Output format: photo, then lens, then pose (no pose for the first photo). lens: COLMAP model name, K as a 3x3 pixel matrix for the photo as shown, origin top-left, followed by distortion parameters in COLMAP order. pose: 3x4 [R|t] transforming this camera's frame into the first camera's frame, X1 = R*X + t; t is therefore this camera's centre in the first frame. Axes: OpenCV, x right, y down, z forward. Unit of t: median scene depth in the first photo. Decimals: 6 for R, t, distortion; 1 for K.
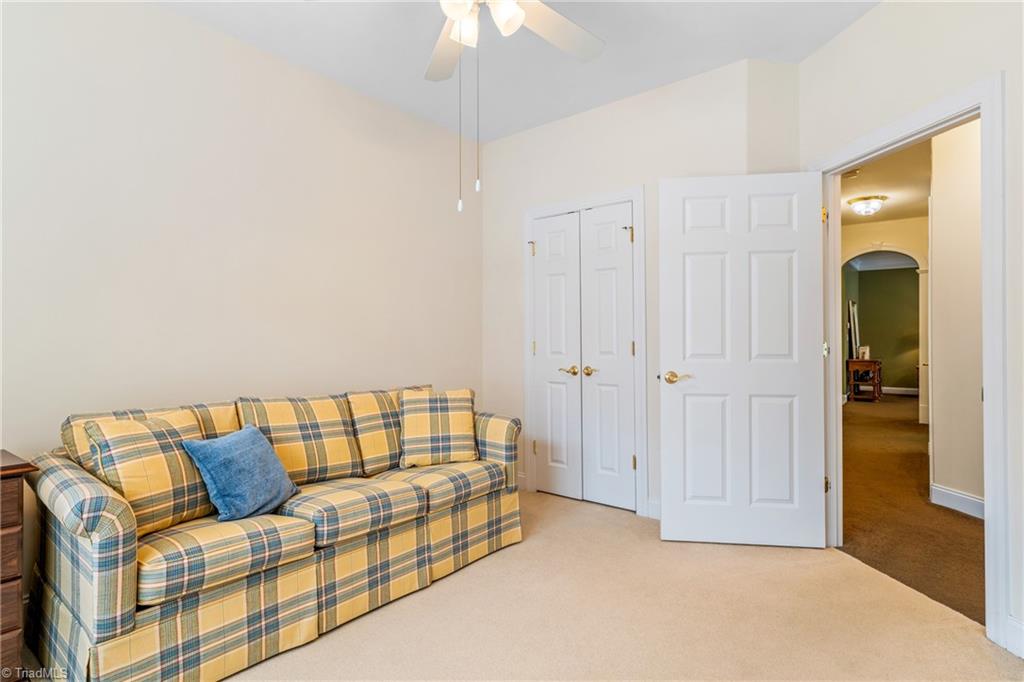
lens RADIAL K [[526.9, 0, 516.2], [0, 526.9, 331.0], [0, 0, 1]] dist [0.001530, 0.000417]
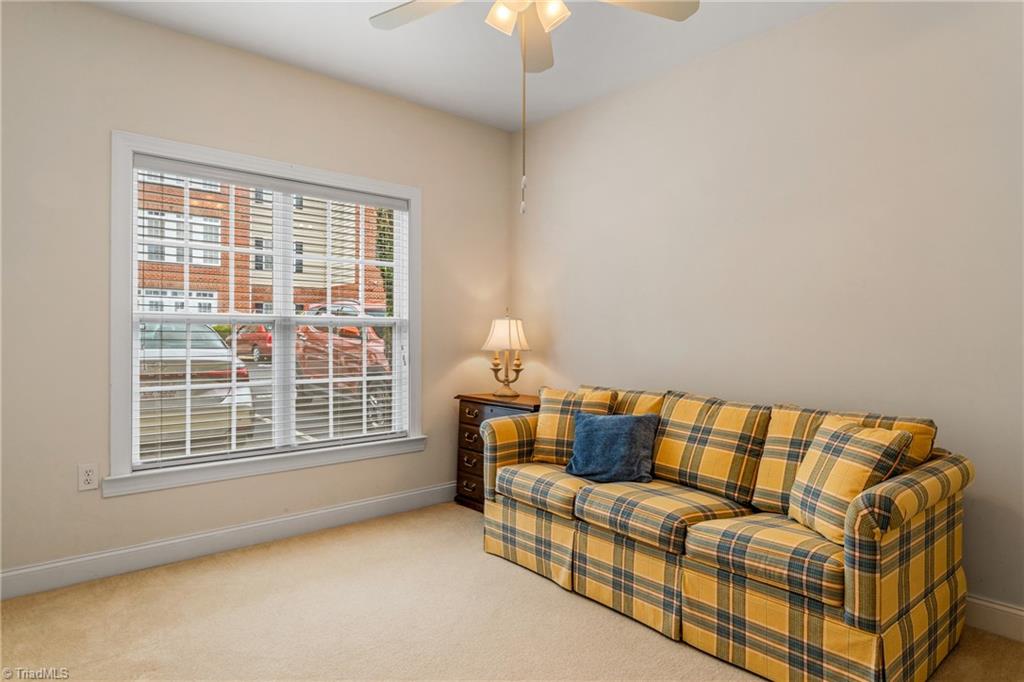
lens RADIAL K [[592.9, 0, 516.6], [0, 592.9, 331.4], [0, 0, 1]] dist [0.001838, 0.000082]
pose [[-0.185560, -0.006731, -0.982610, 0.593581], [0.011966, 0.999887, -0.009109, 0.004979], [0.982560, -0.013448, -0.185459, 0.700497]]
